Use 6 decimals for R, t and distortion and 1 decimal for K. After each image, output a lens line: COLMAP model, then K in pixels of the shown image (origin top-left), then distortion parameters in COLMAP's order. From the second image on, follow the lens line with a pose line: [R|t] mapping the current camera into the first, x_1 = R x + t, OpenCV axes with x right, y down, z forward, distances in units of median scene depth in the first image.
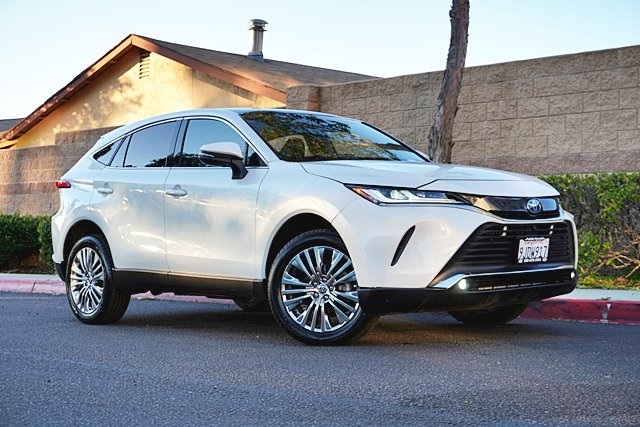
lens RADIAL K [[1097.6, 0, 334.8], [0, 1097.6, 214.9], [0, 0, 1]] dist [0.079827, 0.000000]
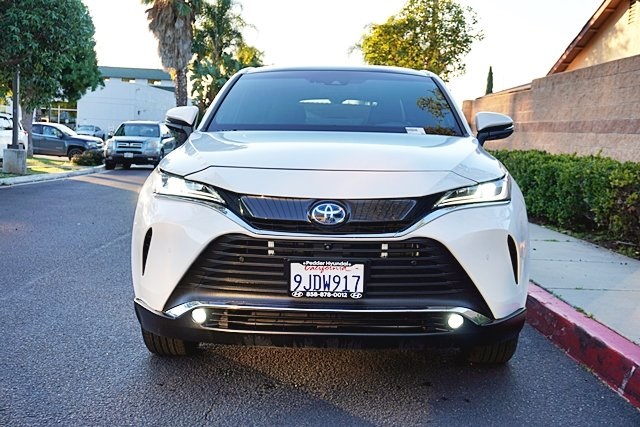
lens RADIAL K [[818.9, 0, 321.9], [0, 818.9, 210.8], [0, 0, 1]] dist [0.055233, 0.000000]
pose [[0.721586, 0.095687, -0.685680, 0.459828], [-0.031380, 0.993905, 0.105677, -0.055023], [0.691613, -0.054738, 0.720191, 0.578532]]
